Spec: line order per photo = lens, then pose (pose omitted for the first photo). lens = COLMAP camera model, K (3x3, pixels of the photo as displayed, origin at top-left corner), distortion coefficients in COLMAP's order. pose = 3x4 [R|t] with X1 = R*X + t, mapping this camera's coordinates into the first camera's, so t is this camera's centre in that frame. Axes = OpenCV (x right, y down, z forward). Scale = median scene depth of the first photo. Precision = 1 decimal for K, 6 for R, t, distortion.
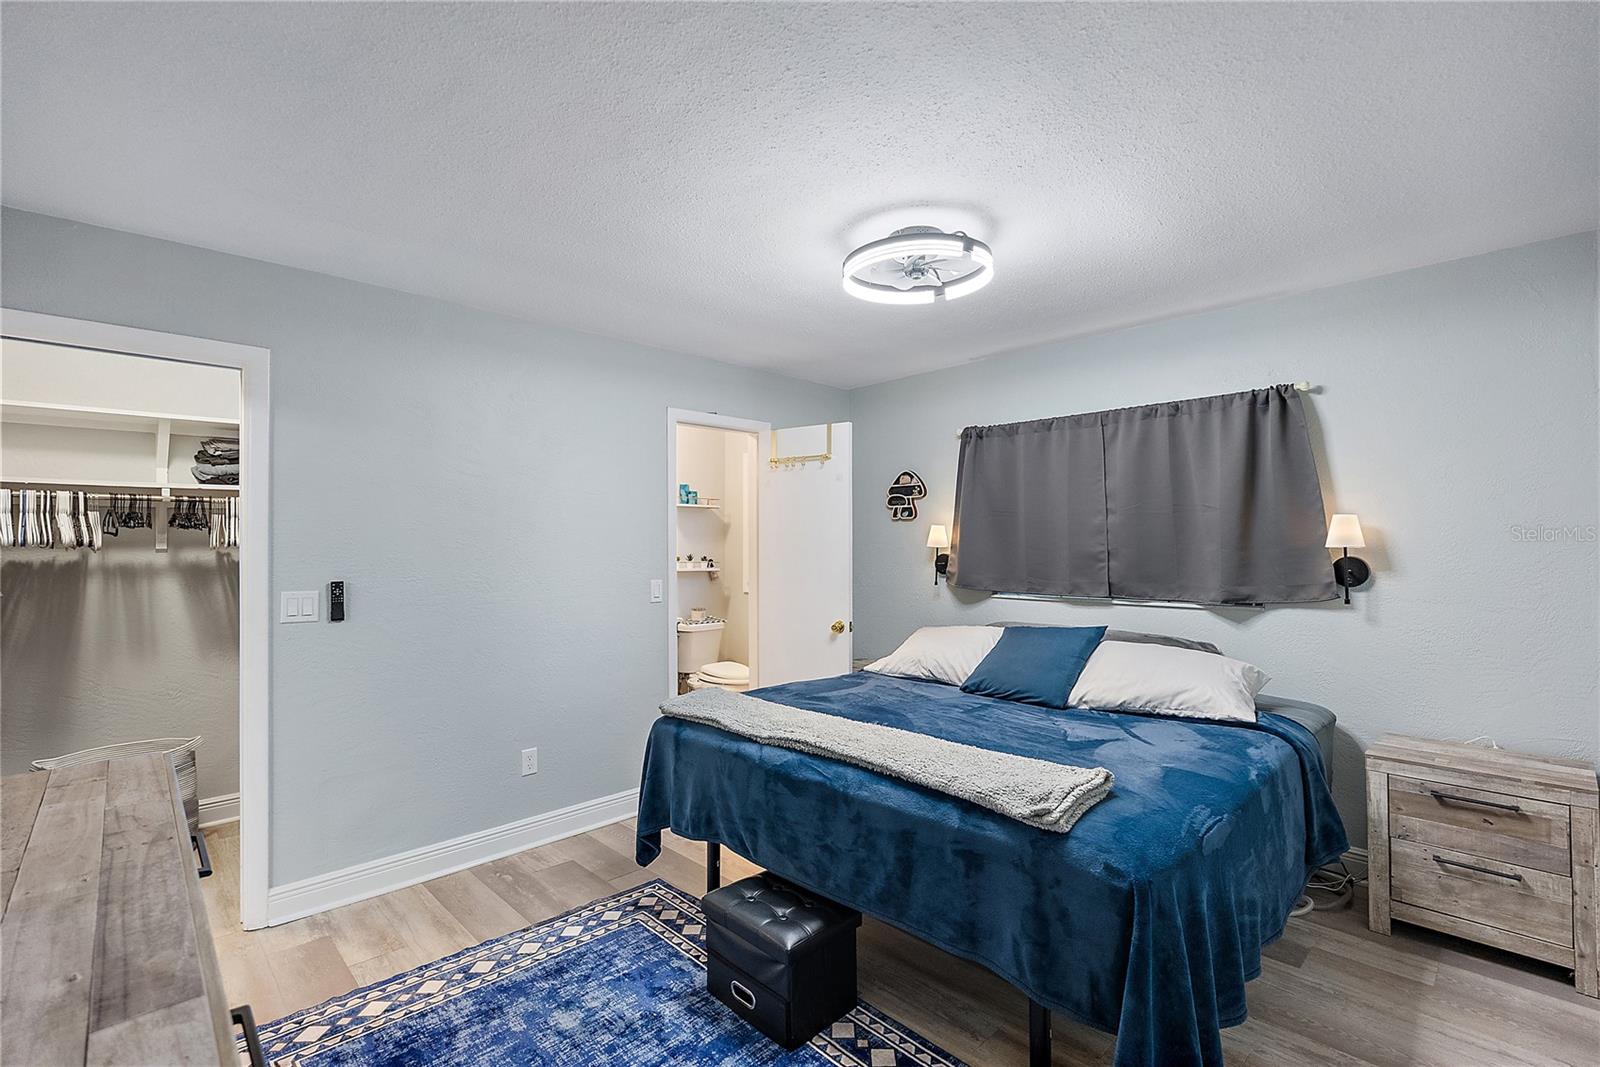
lens RADIAL K [[728.4, 0, 802.8], [0, 728.4, 535.9], [0, 0, 1]] dist [-0.005209, 0.000421]
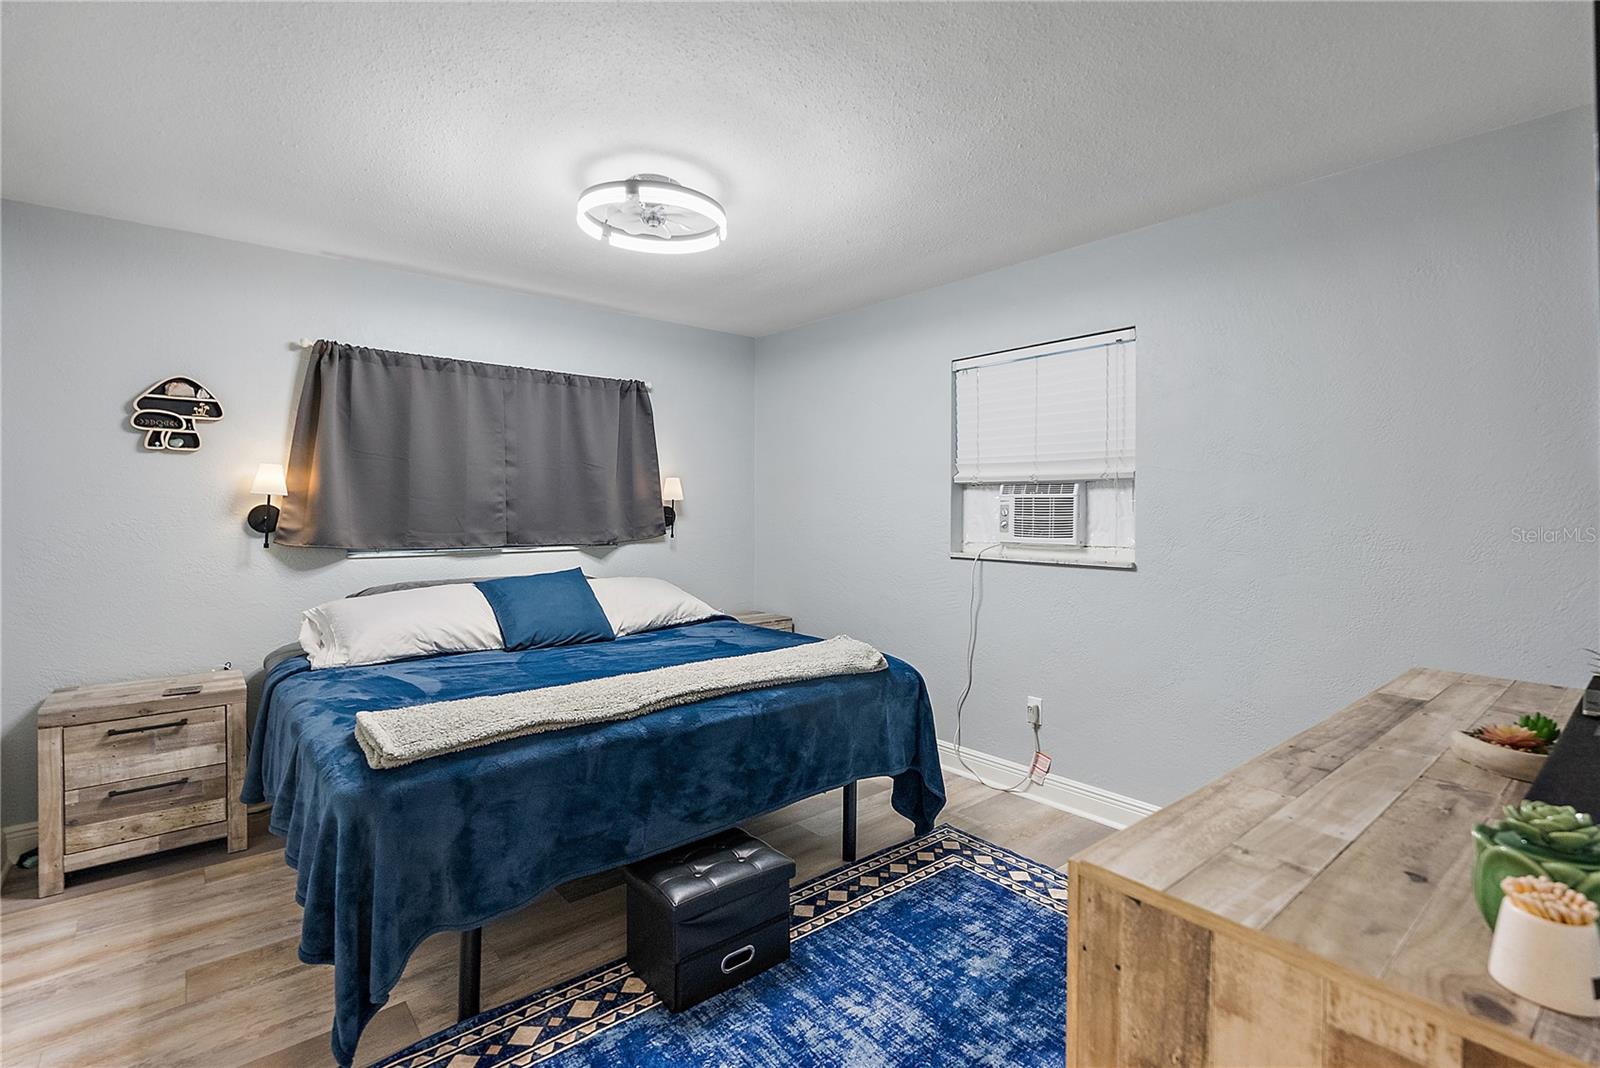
lens RADIAL K [[728.4, 0, 823.8], [0, 728.4, 514.2], [0, 0, 1]] dist [-0.005209, 0.000421]
pose [[0.048596, -0.002163, 0.998816, -0.695619], [-0.013900, 0.999899, 0.002841, 0.034326], [-0.998722, -0.014022, 0.048561, 0.582524]]
